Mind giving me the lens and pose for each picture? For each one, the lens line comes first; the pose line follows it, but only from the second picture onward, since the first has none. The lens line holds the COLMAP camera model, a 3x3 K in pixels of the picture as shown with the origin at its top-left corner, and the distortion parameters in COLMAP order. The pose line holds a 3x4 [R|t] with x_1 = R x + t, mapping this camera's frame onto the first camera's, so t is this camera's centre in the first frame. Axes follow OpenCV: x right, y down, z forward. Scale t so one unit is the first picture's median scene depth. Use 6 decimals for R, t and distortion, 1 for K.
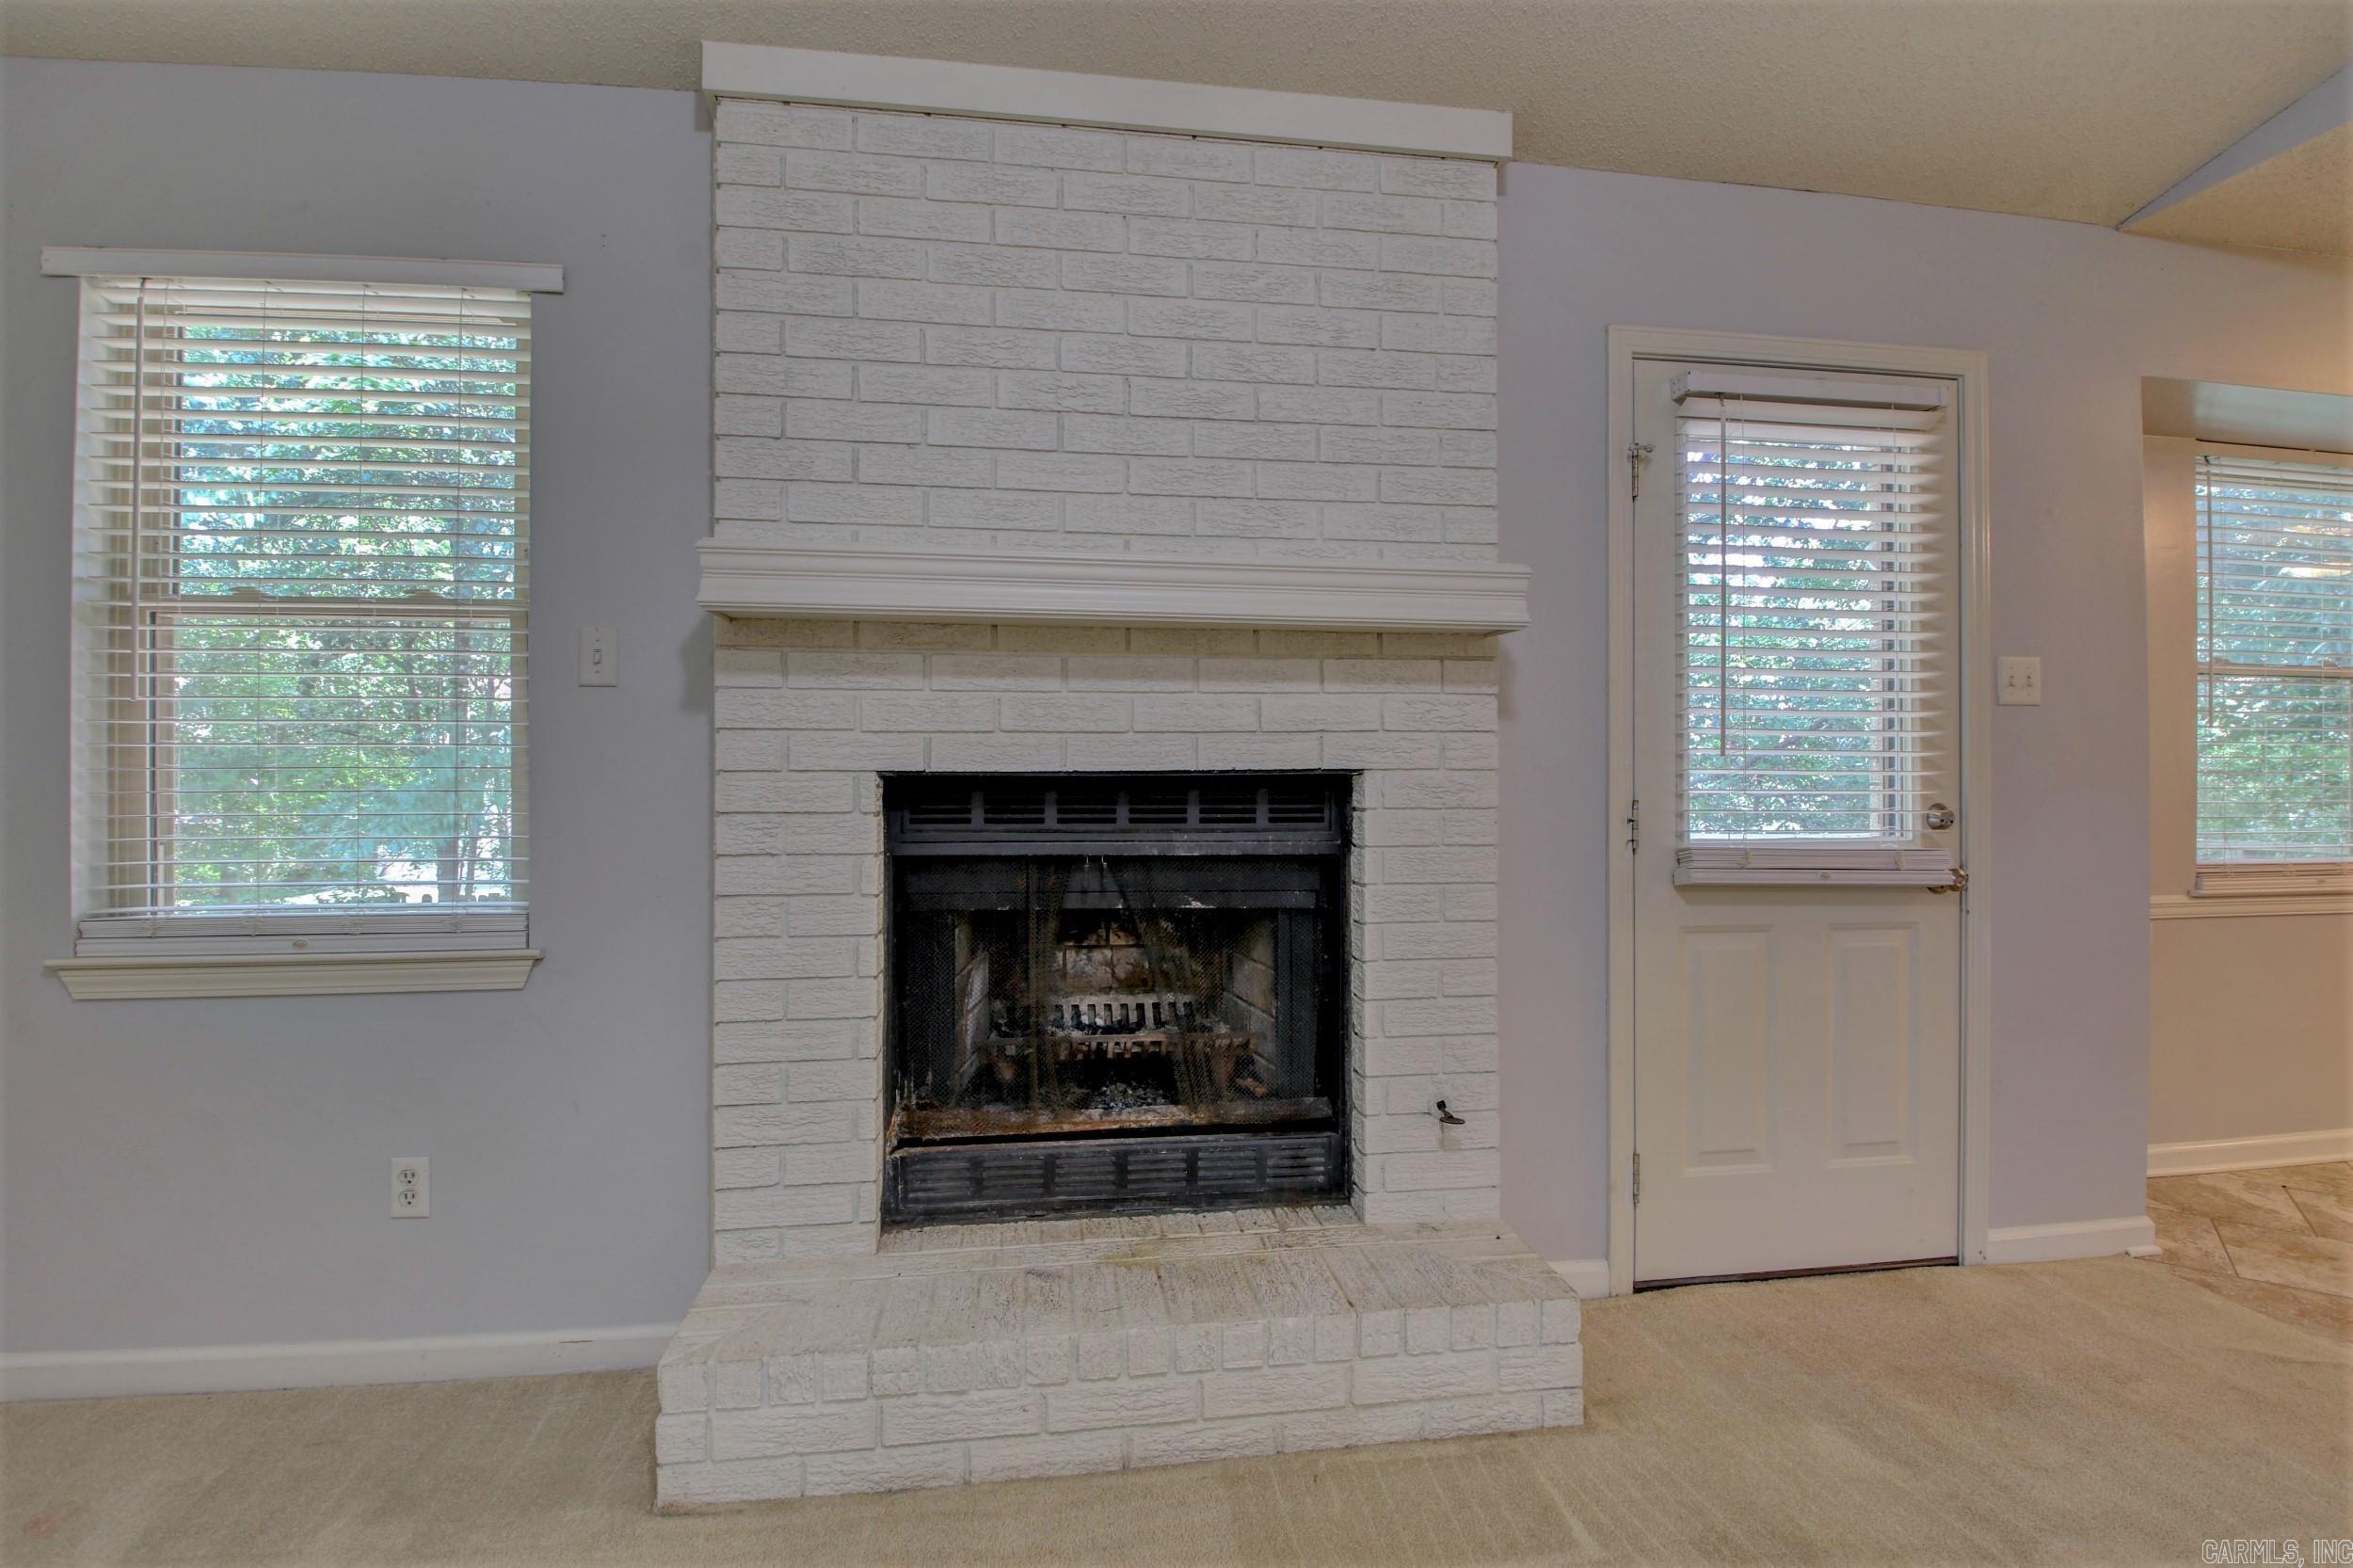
lens RADIAL K [[1094.1, 0, 1176.6], [0, 1094.1, 769.6], [0, 0, 1]] dist [0.002708, -0.016789]
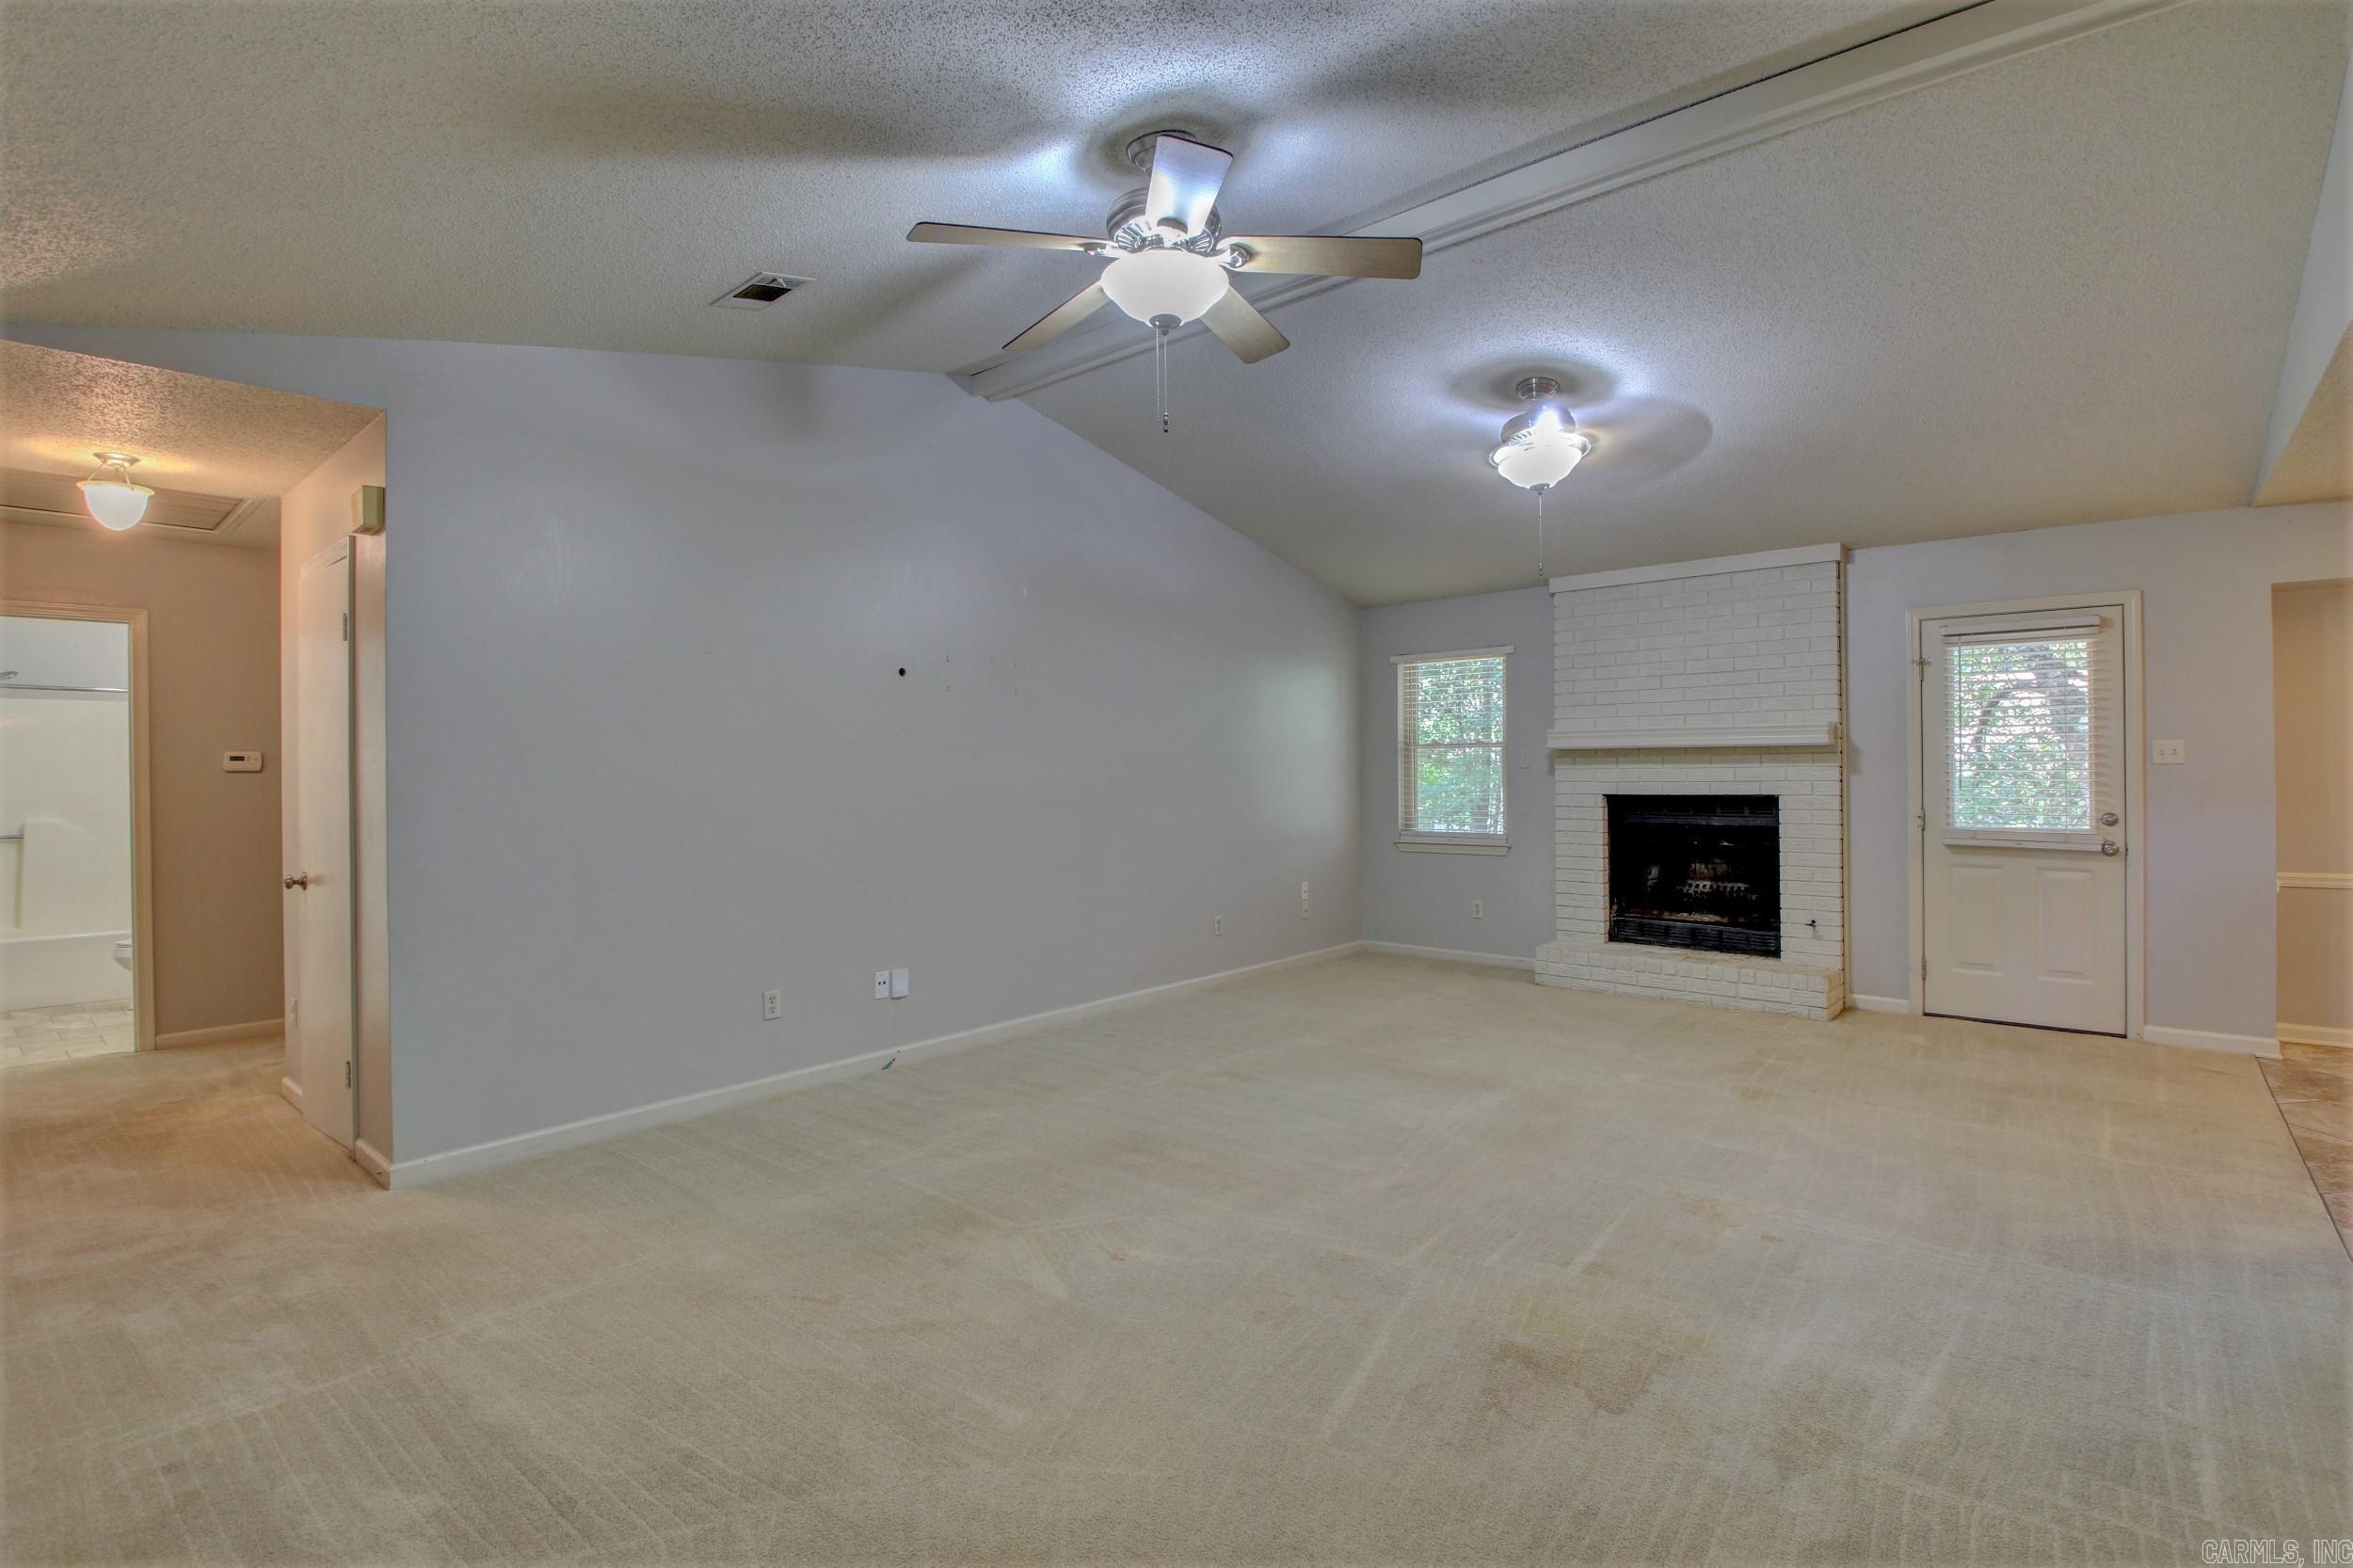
lens RADIAL K [[1094.1, 0, 1177.6], [0, 1094.1, 763.6], [0, 0, 1]] dist [0.002708, -0.016789]
pose [[0.665823, -0.009175, -0.746053, 1.211775], [0.003586, 0.999952, -0.009097, -0.058810], [0.746101, 0.003381, 0.665824, -1.941343]]
